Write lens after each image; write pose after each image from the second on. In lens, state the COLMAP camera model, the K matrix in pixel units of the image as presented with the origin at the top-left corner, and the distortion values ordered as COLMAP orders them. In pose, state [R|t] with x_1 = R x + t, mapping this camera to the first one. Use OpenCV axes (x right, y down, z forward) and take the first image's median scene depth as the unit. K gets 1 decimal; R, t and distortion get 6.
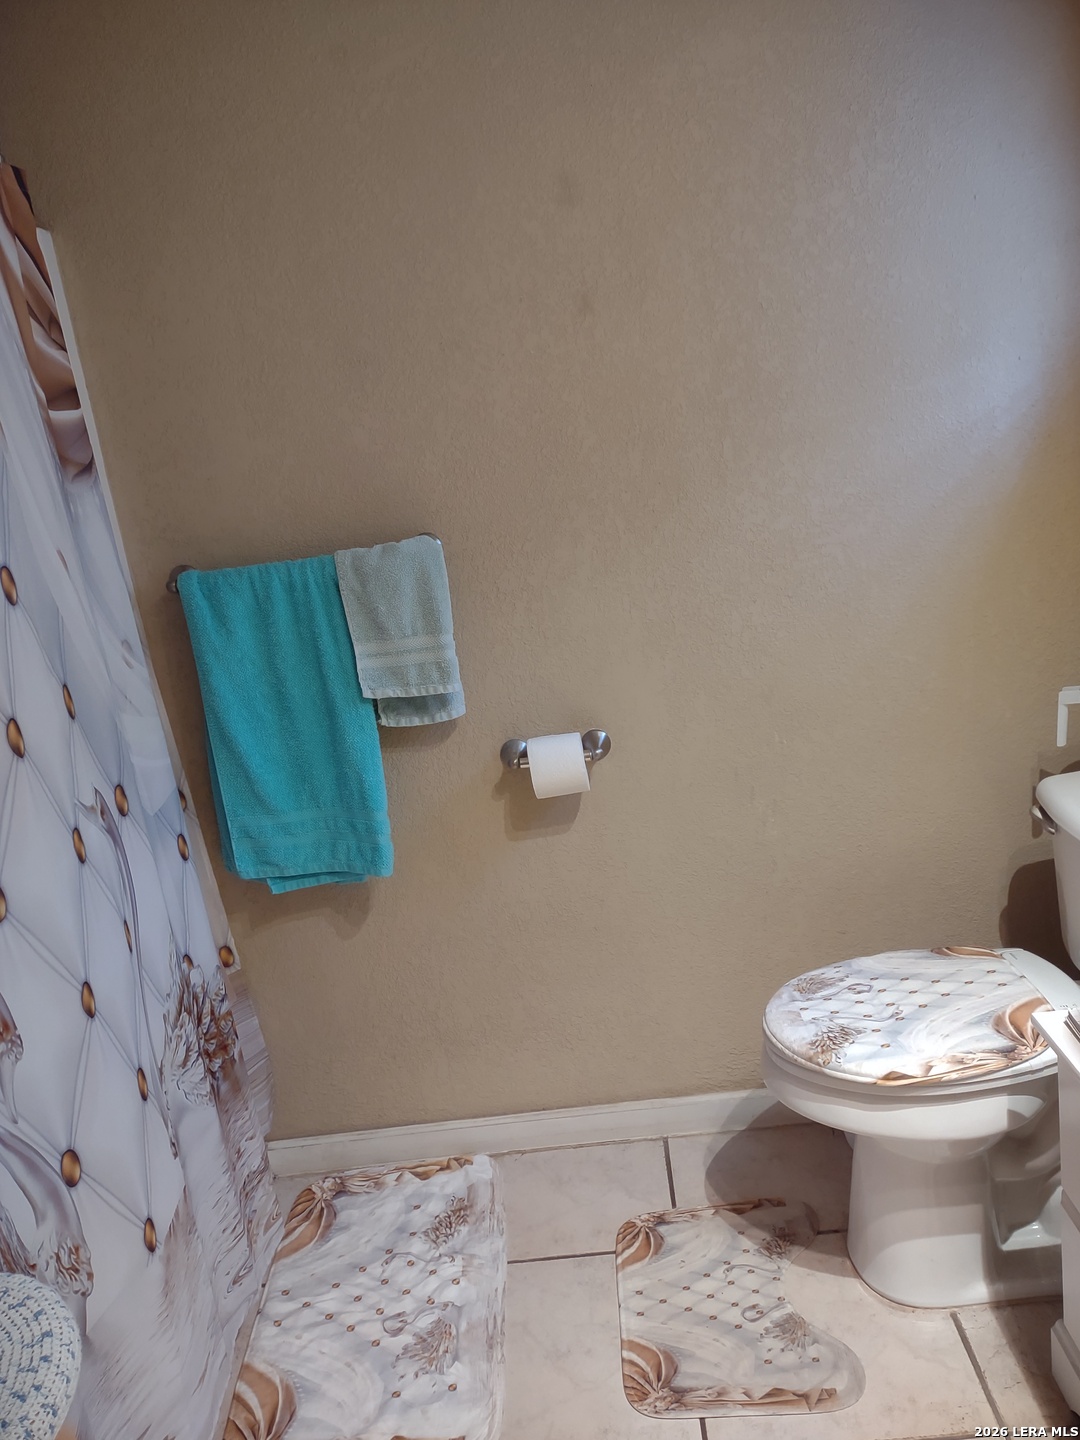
lens RADIAL K [[1066.6, 0, 540.0], [0, 1066.6, 720.0], [0, 0, 1]] dist [0.064939, -0.078357]
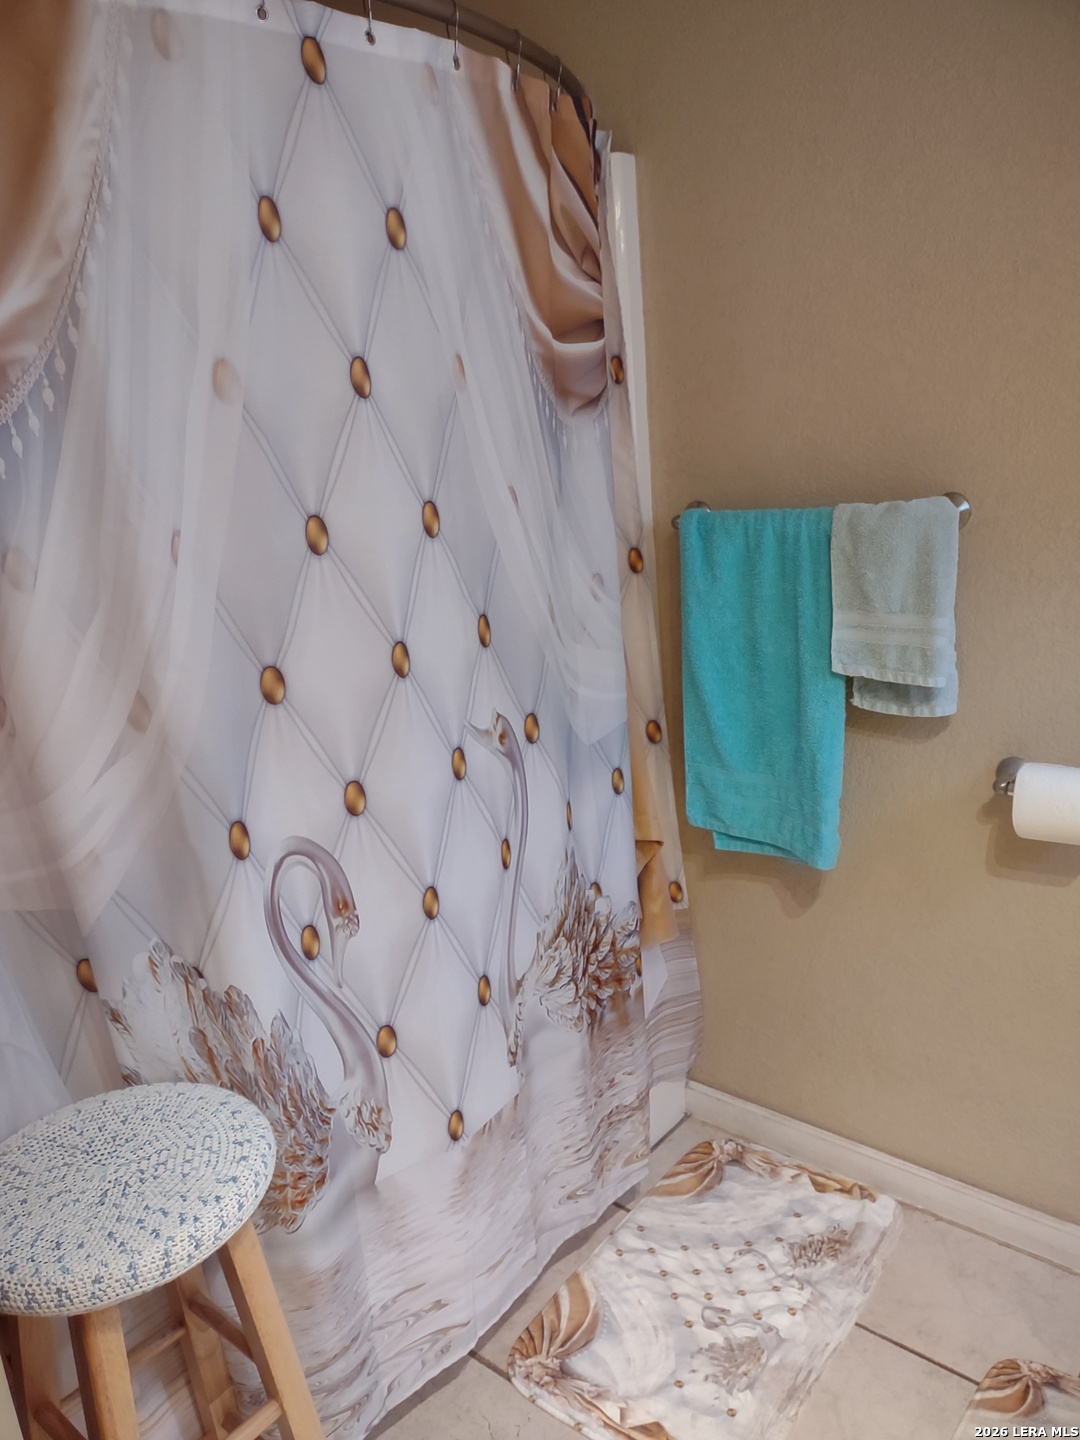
lens RADIAL K [[1072.4, 0, 540.0], [0, 1072.4, 720.0], [0, 0, 1]] dist [0.094190, -0.138300]
pose [[0.782485, 0.229617, -0.578786, 0.177588], [-0.179571, 0.973246, 0.143339, -0.067609], [0.596214, -0.008228, 0.802783, 0.127850]]
